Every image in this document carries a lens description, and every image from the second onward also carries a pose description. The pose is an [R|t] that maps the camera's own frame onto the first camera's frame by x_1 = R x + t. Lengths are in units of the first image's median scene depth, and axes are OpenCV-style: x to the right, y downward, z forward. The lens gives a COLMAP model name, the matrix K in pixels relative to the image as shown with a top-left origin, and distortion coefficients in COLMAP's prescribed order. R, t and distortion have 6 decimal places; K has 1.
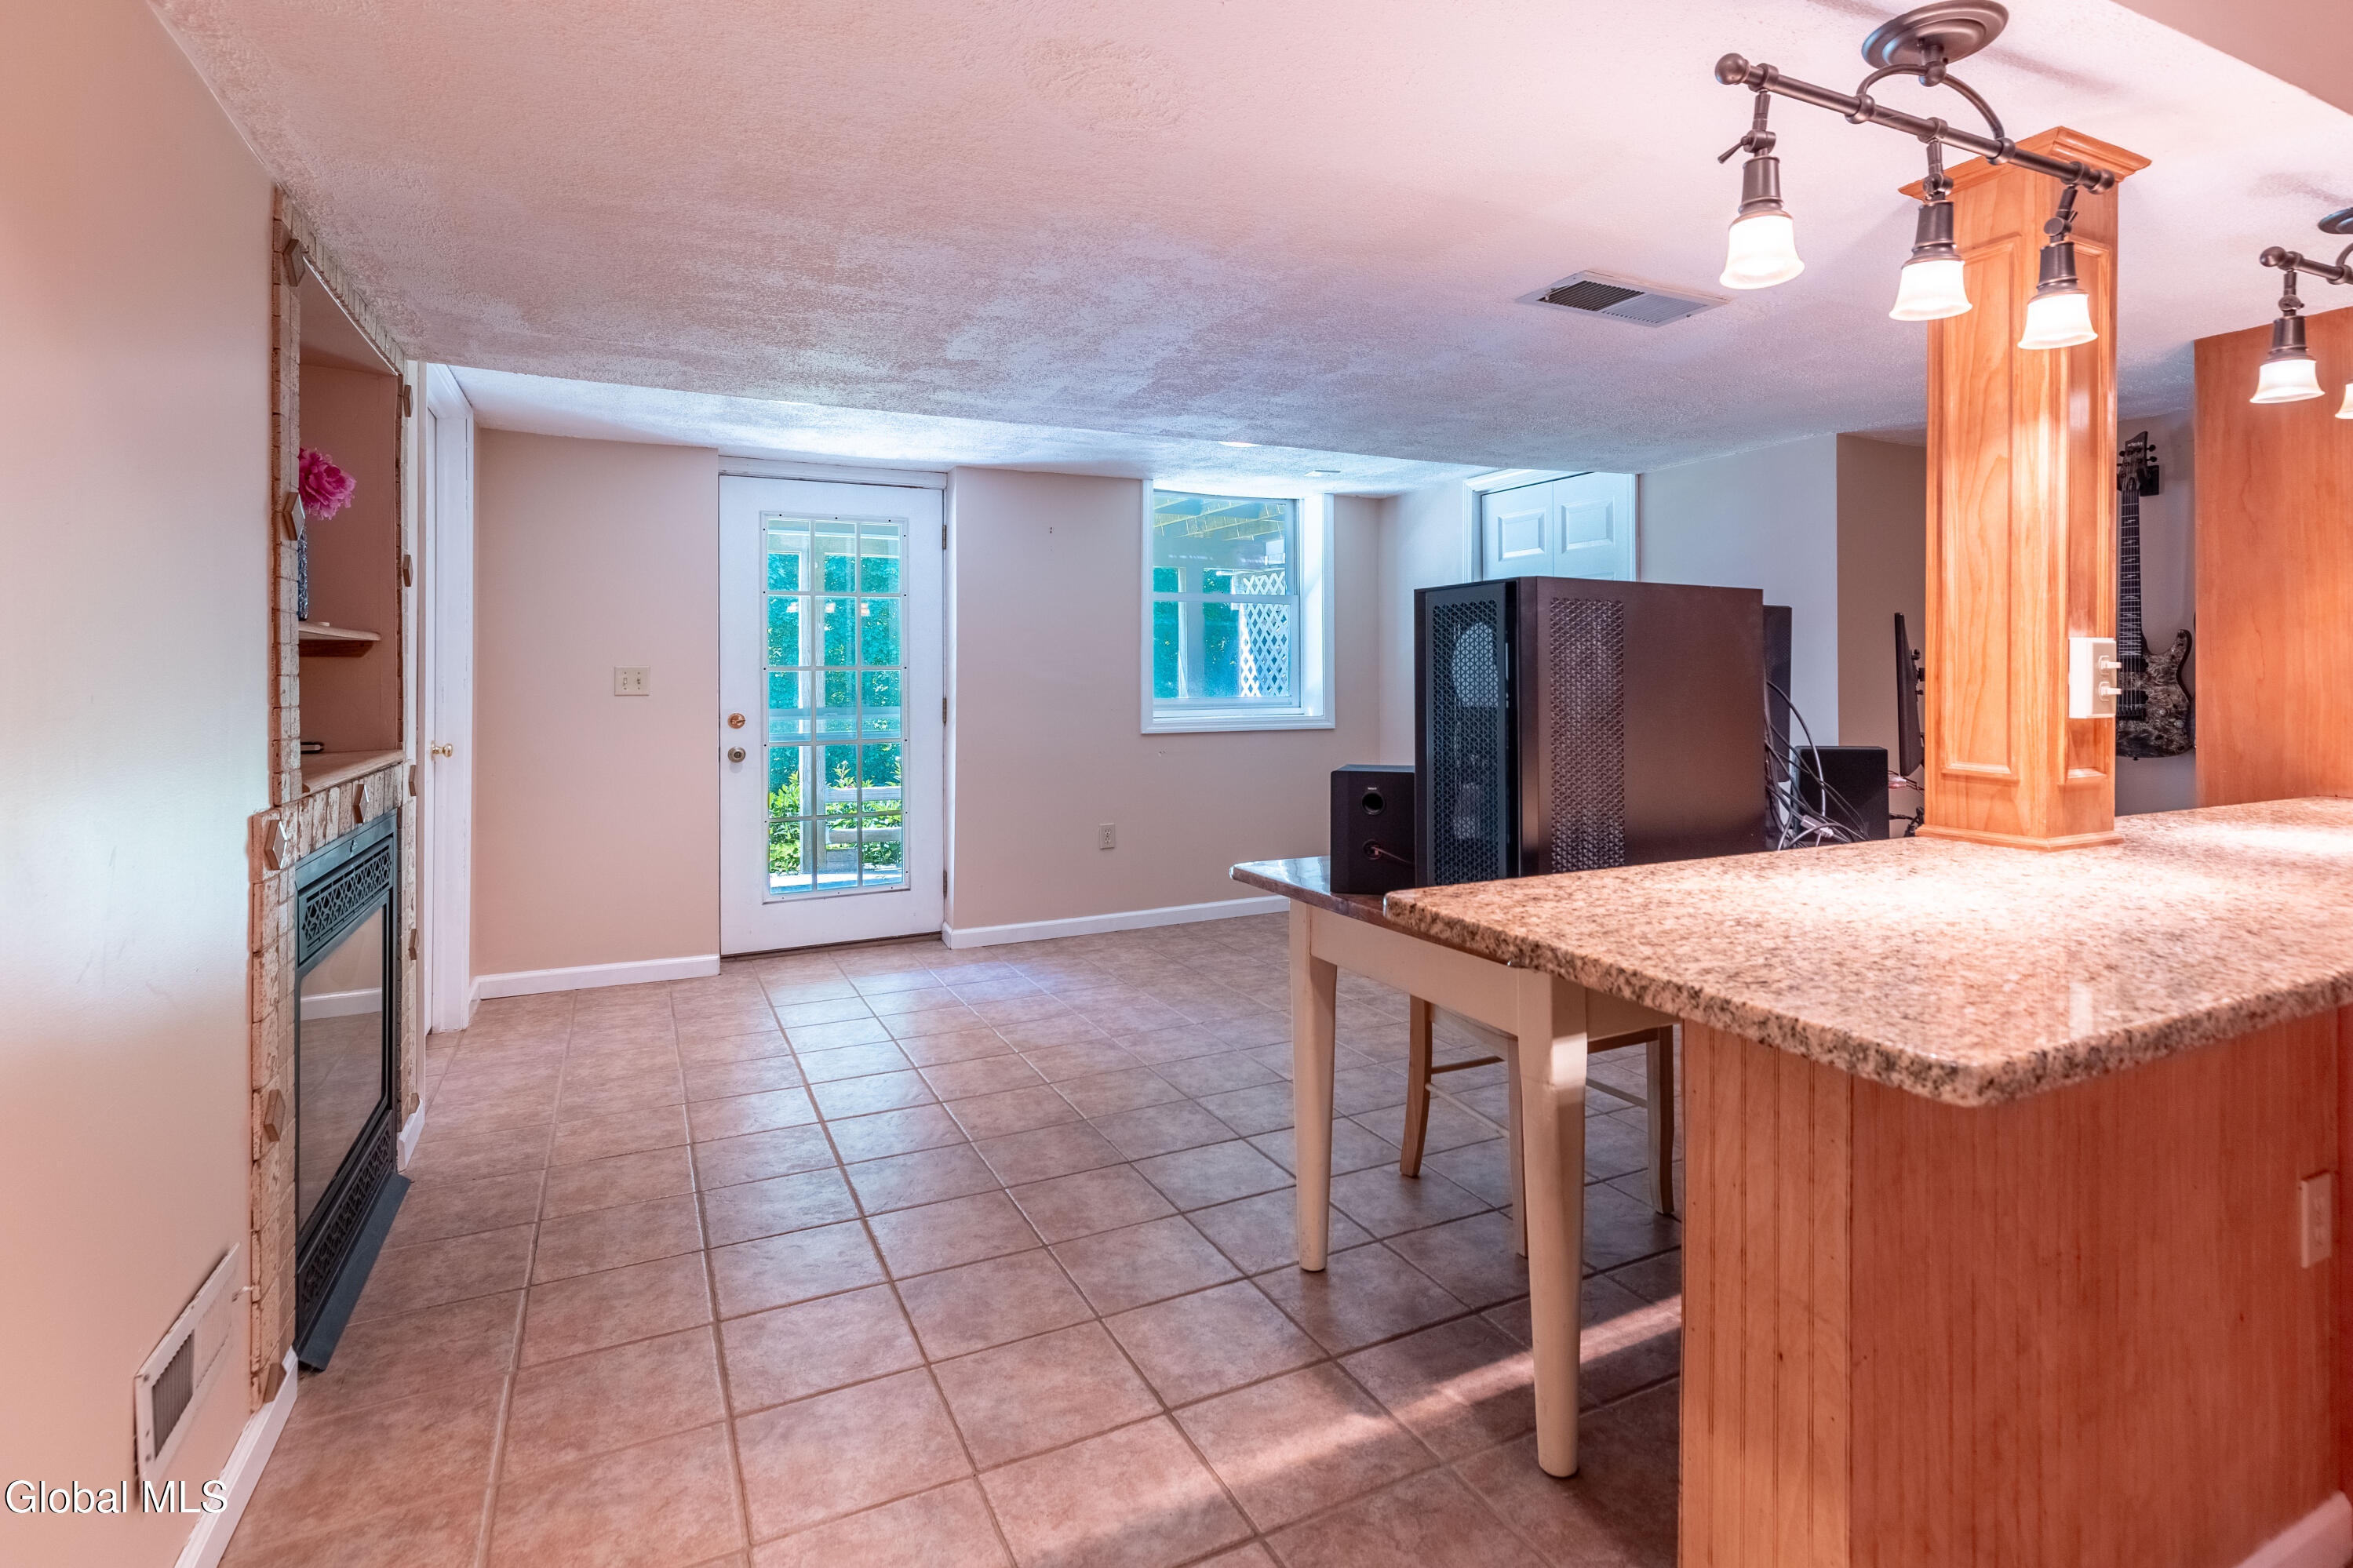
lens RADIAL K [[1112.6, 0, 1253.5], [0, 1112.6, 670.9], [0, 0, 1]] dist [-0.000612, -0.000183]
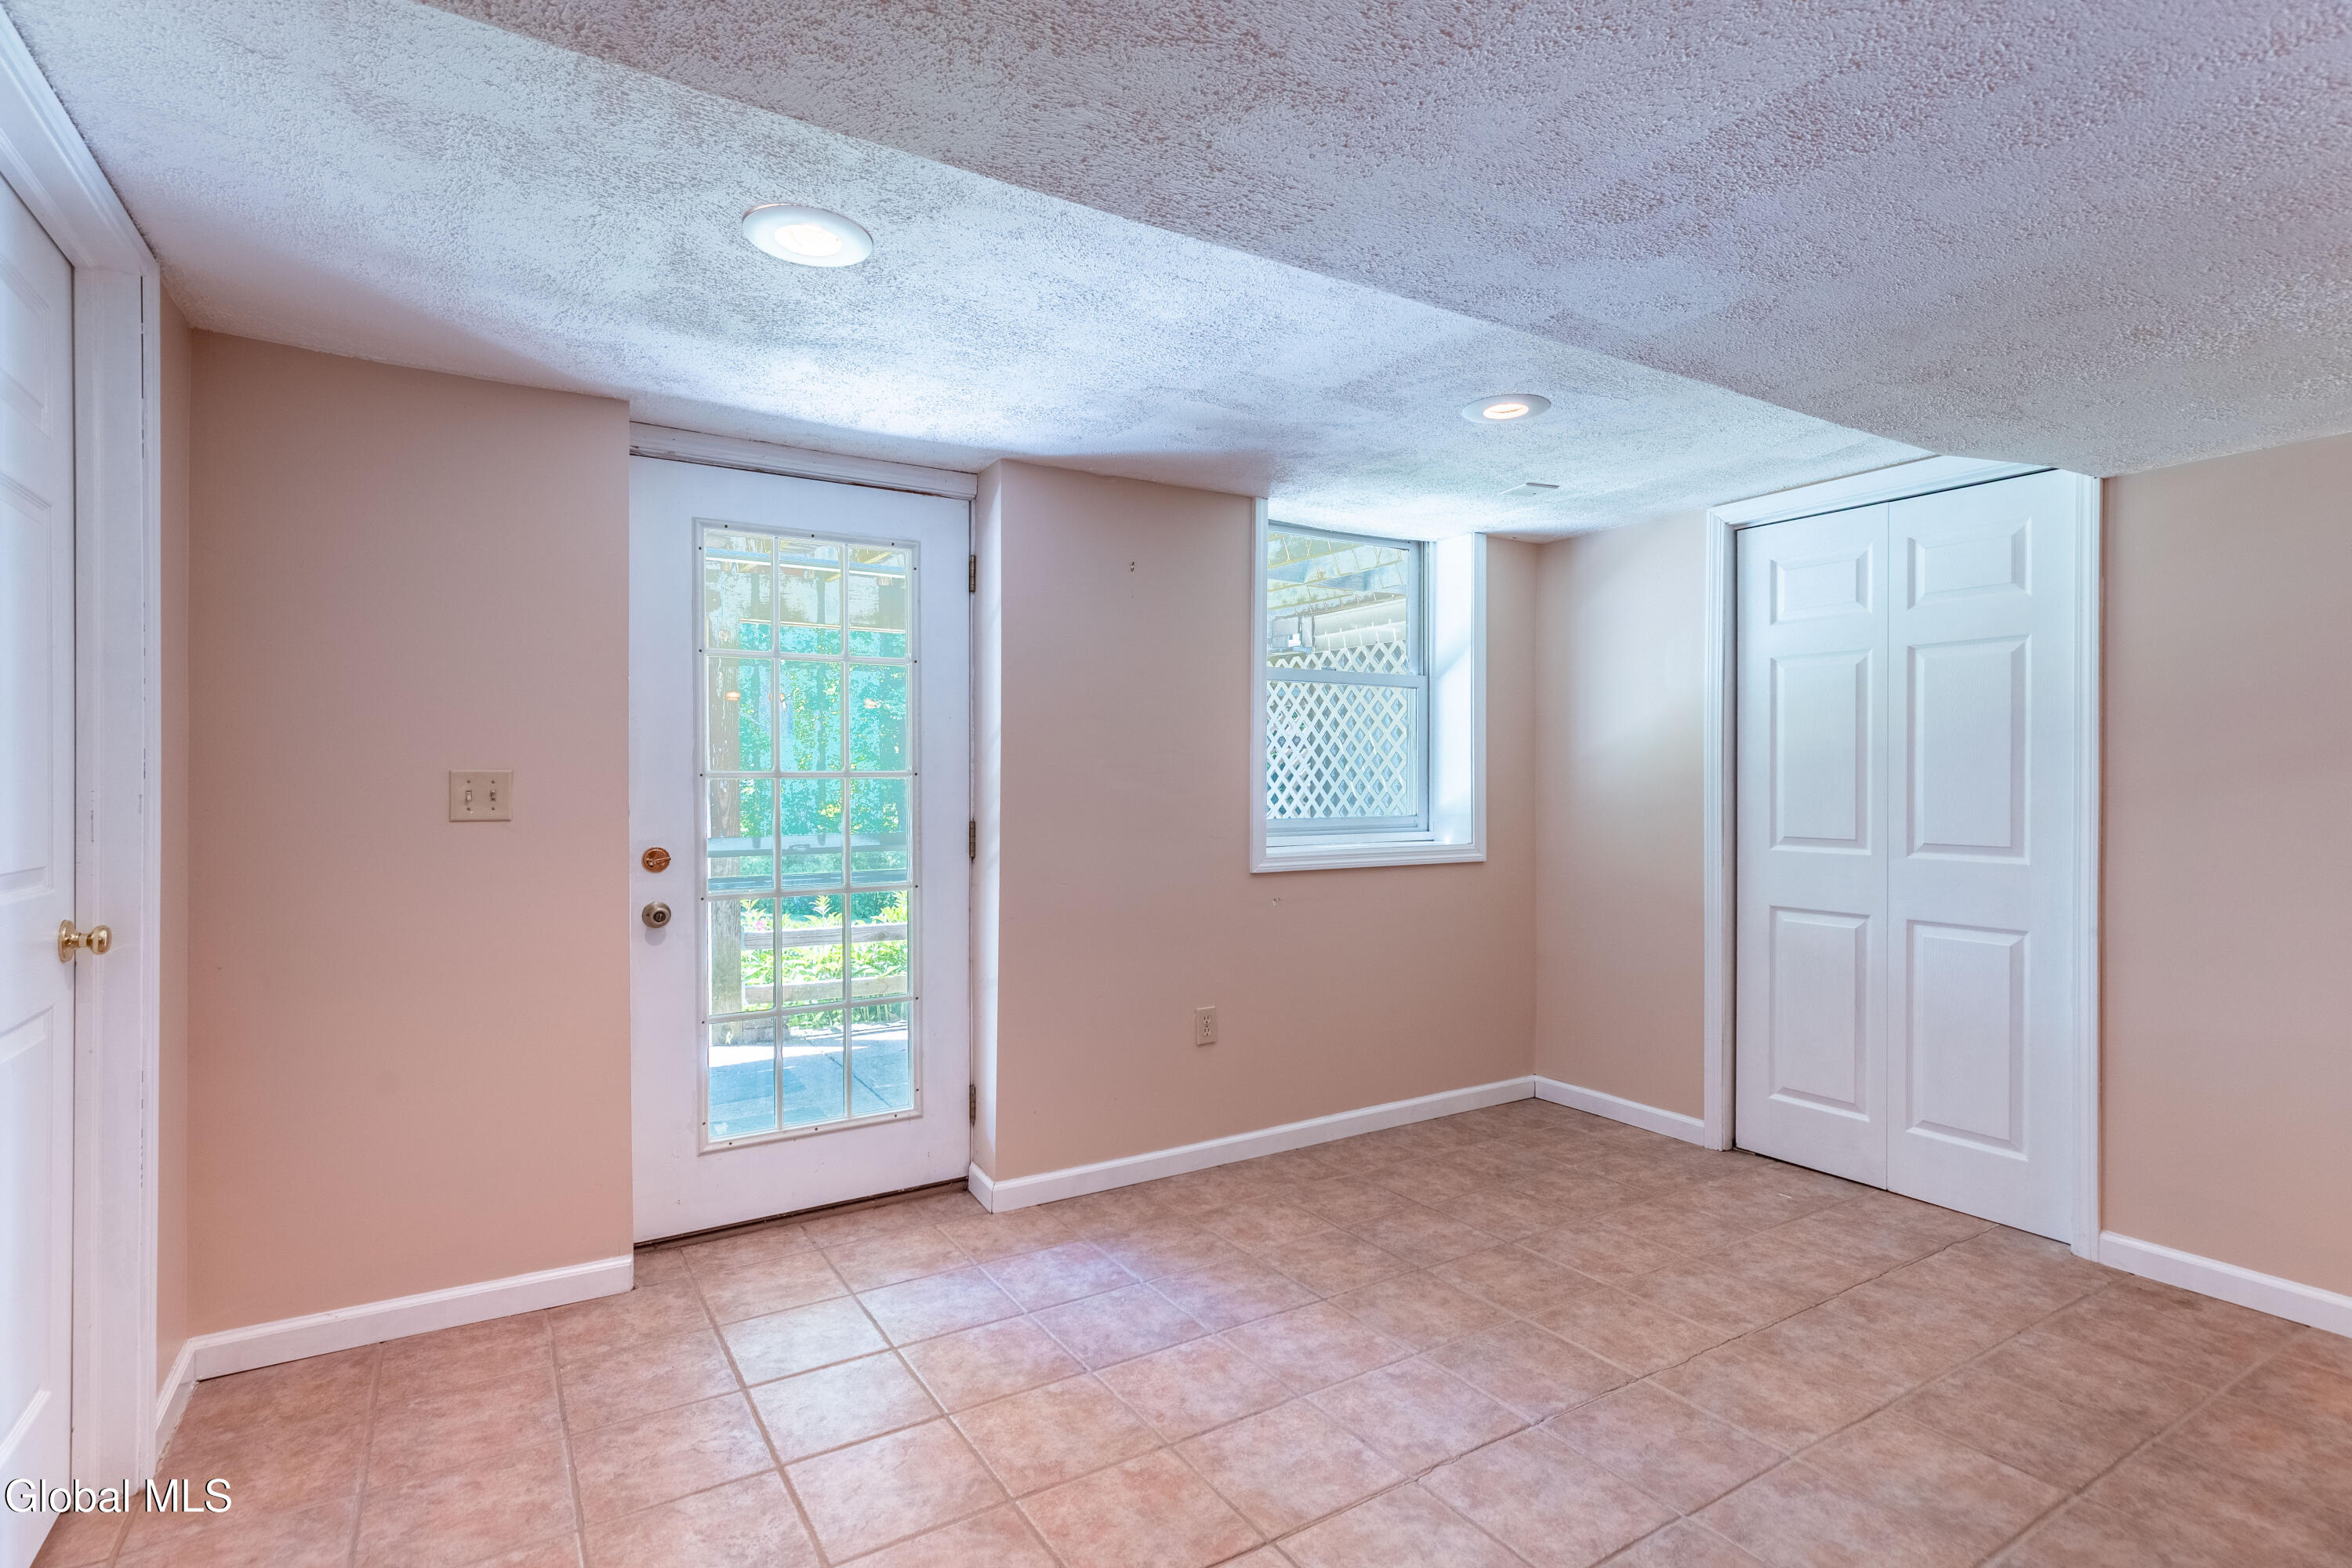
lens RADIAL K [[1112.2, 0, 1166.8], [0, 1112.2, 791.3], [0, 0, 1]] dist [-0.000612, -0.000183]
pose [[0.998505, 0.004897, 0.054445, -0.201454], [-0.005603, 0.999902, 0.012822, -0.001730], [-0.054377, -0.013107, 0.998434, 0.347754]]
